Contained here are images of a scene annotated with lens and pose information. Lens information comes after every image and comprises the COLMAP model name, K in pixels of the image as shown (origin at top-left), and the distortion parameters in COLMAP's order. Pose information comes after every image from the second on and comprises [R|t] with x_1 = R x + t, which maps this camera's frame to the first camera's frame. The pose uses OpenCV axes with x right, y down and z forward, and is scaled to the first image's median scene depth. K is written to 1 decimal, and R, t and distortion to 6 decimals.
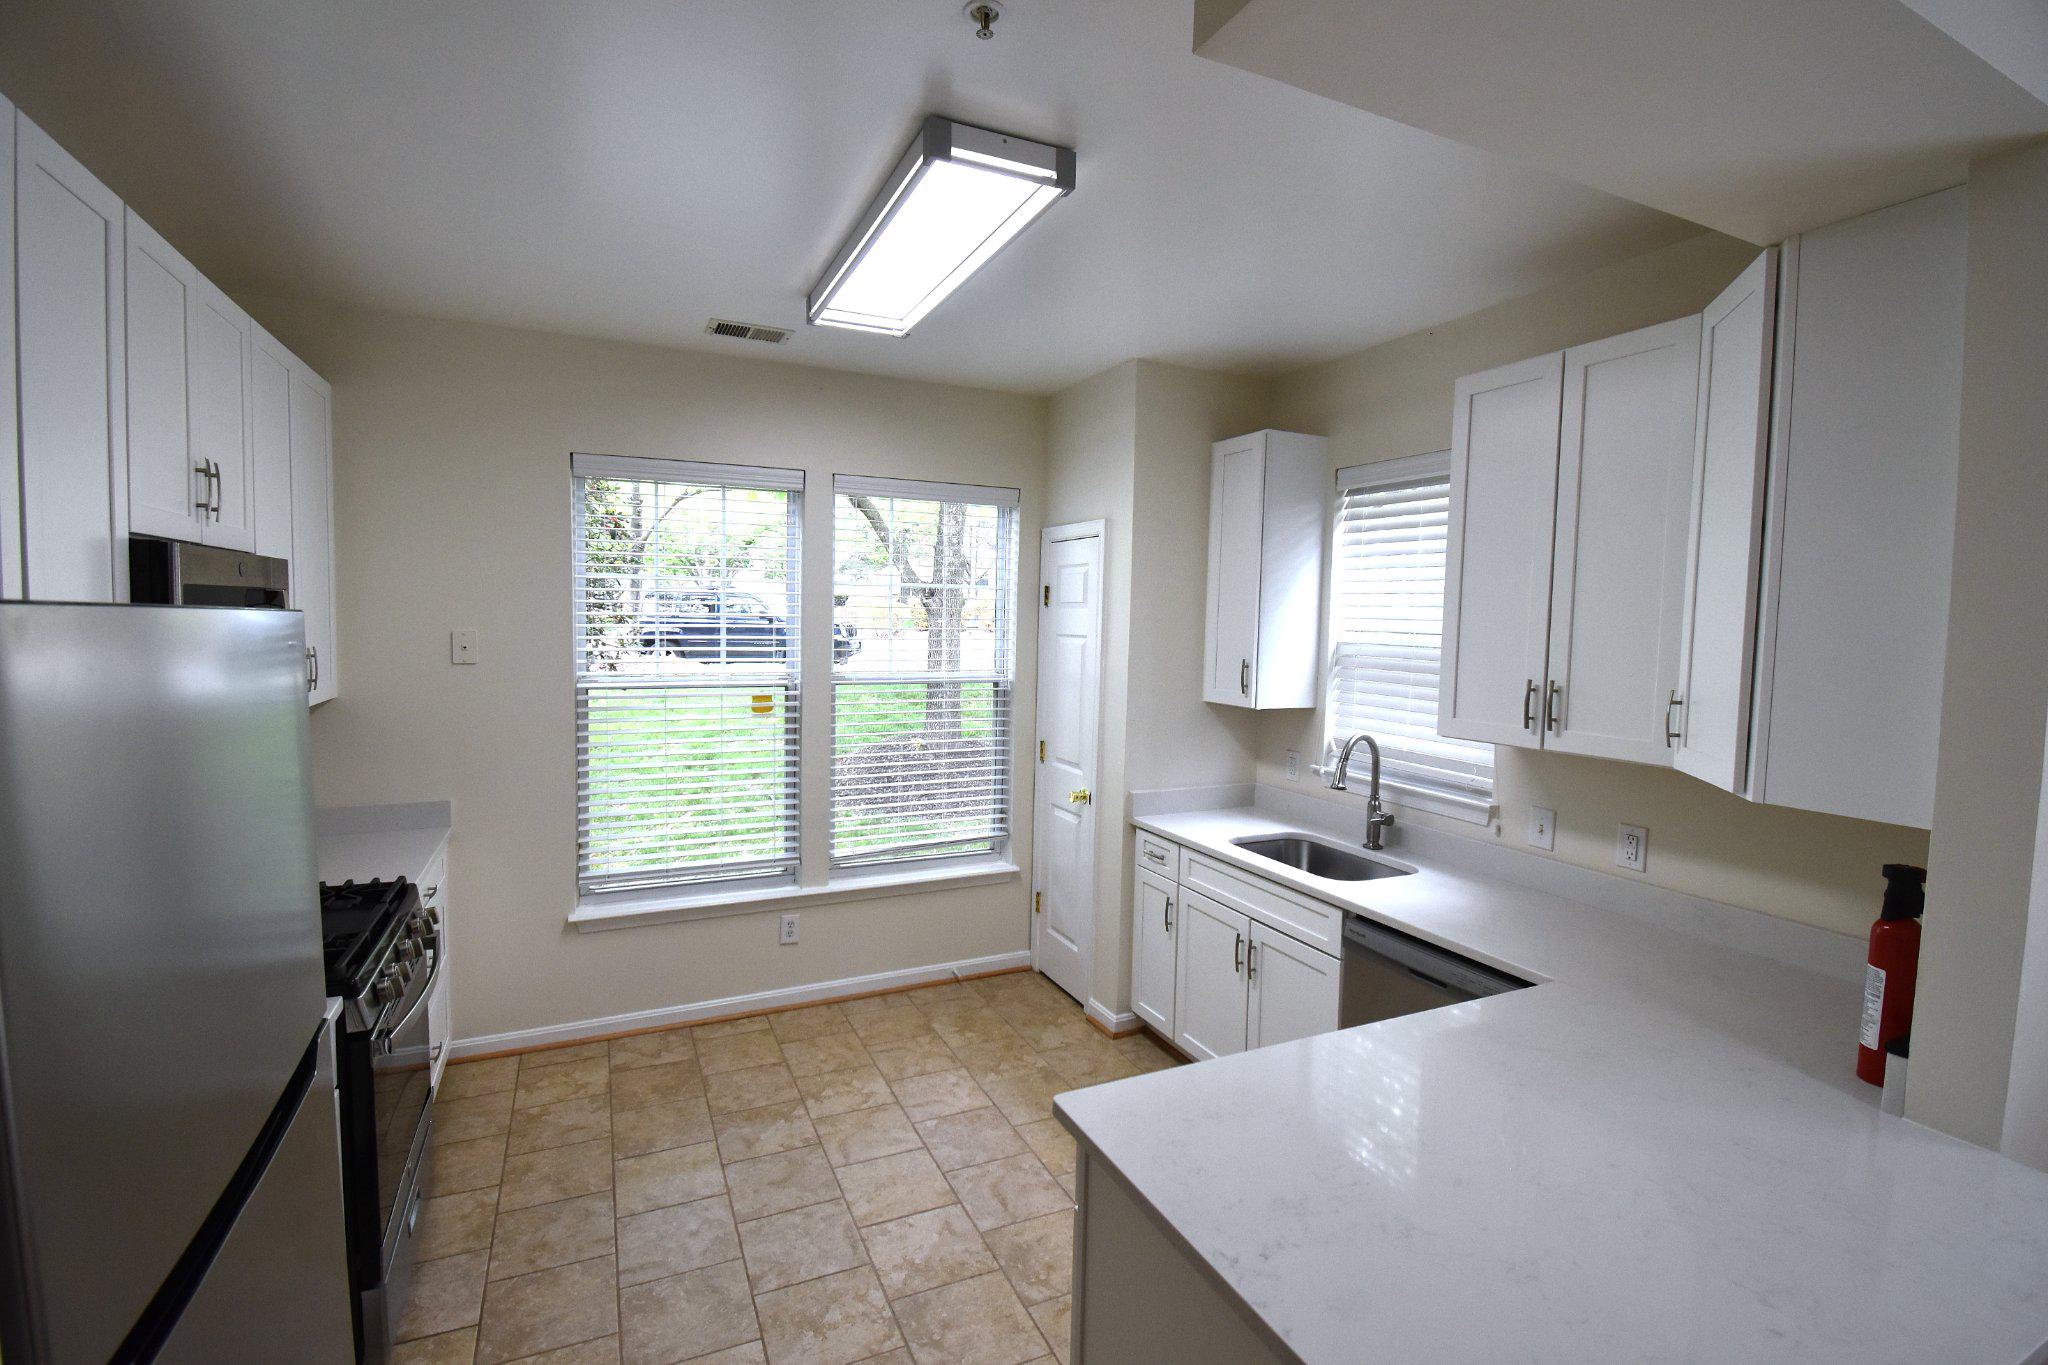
lens RADIAL K [[915.9, 0, 1033.2], [0, 915.9, 677.8], [0, 0, 1]] dist [0.022682, -0.027146]
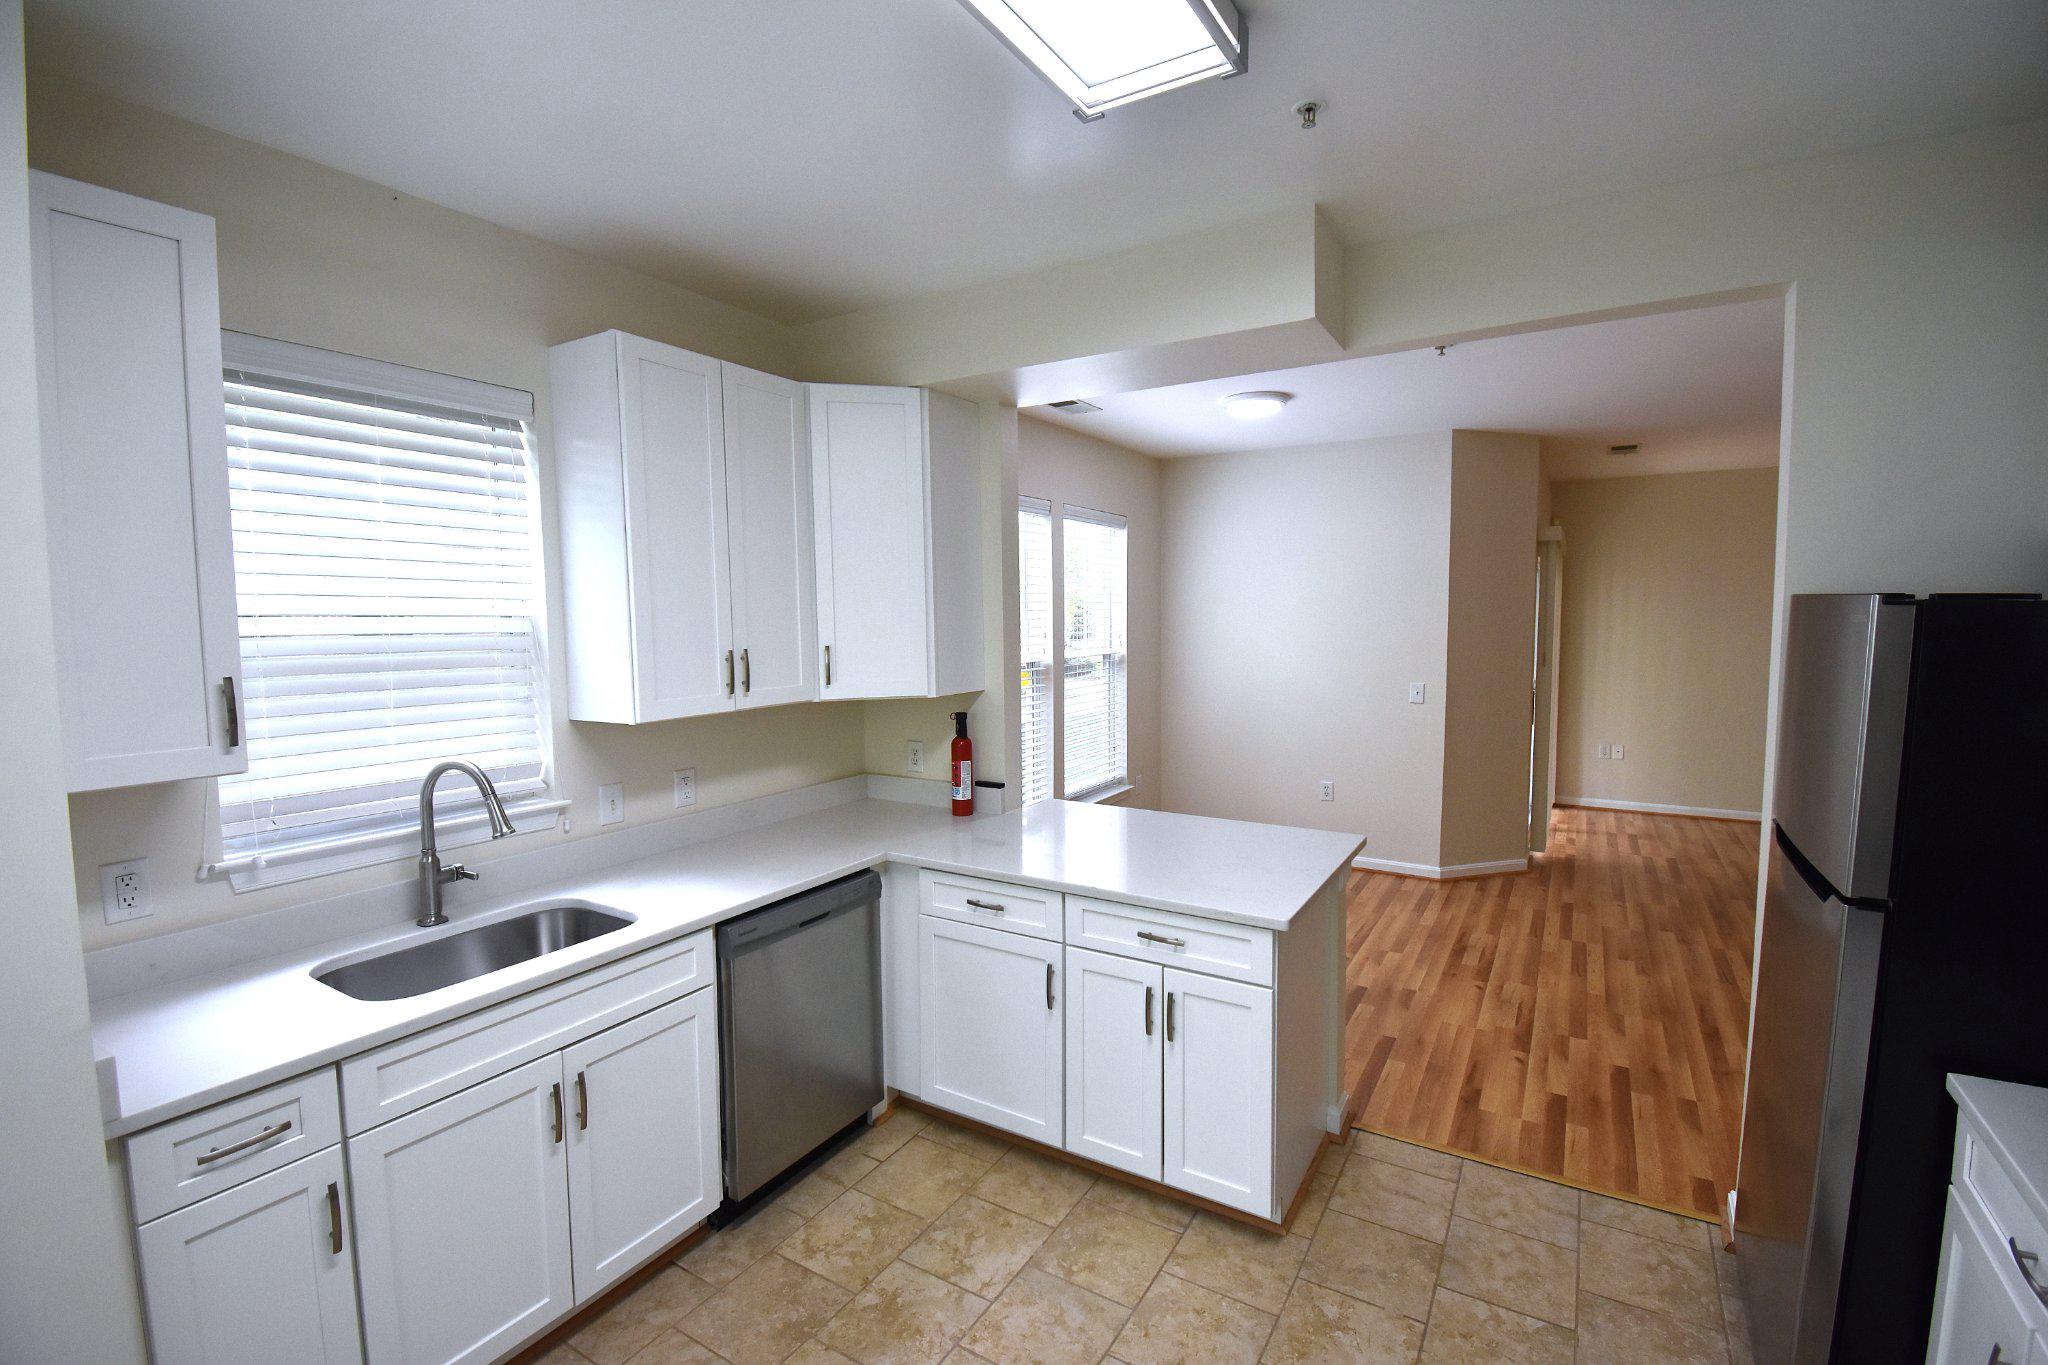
lens RADIAL K [[915.9, 0, 1033.2], [0, 915.9, 677.8], [0, 0, 1]] dist [0.022682, -0.027146]
pose [[-0.541191, -0.089075, 0.836168, -0.424578], [0.042834, 0.990163, 0.133203, -0.070476], [-0.839808, 0.107904, -0.532052, 0.908535]]
